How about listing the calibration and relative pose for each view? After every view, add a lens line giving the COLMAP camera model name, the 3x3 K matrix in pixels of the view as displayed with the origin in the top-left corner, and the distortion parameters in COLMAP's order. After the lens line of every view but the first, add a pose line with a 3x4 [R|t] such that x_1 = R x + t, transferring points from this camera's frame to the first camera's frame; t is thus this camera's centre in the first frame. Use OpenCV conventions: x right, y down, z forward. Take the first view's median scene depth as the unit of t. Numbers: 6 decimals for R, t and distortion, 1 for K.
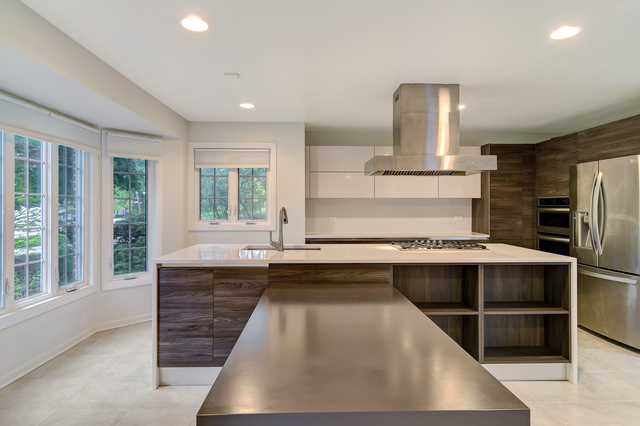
lens RADIAL K [[381.0, 0, 319.6], [0, 381.0, 210.1], [0, 0, 1]] dist [0.001594, -0.000479]
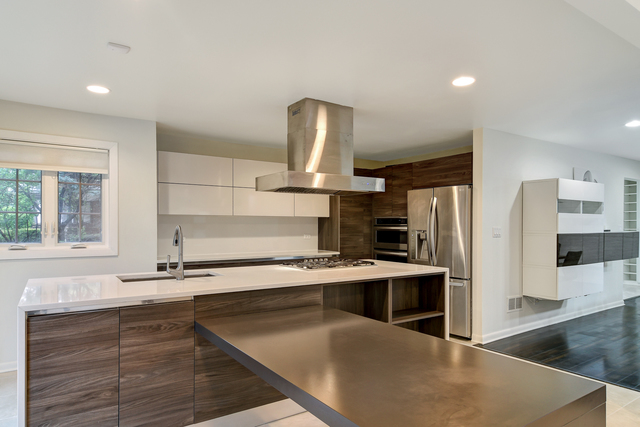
lens RADIAL K [[404.6, 0, 325.7], [0, 404.6, 229.2], [0, 0, 1]] dist [-0.001963, -0.004776]
pose [[0.840050, -0.002738, 0.542502, -0.257481], [0.002468, 0.999996, 0.001226, 0.000080], [-0.542503, 0.000309, 0.840054, 0.097549]]
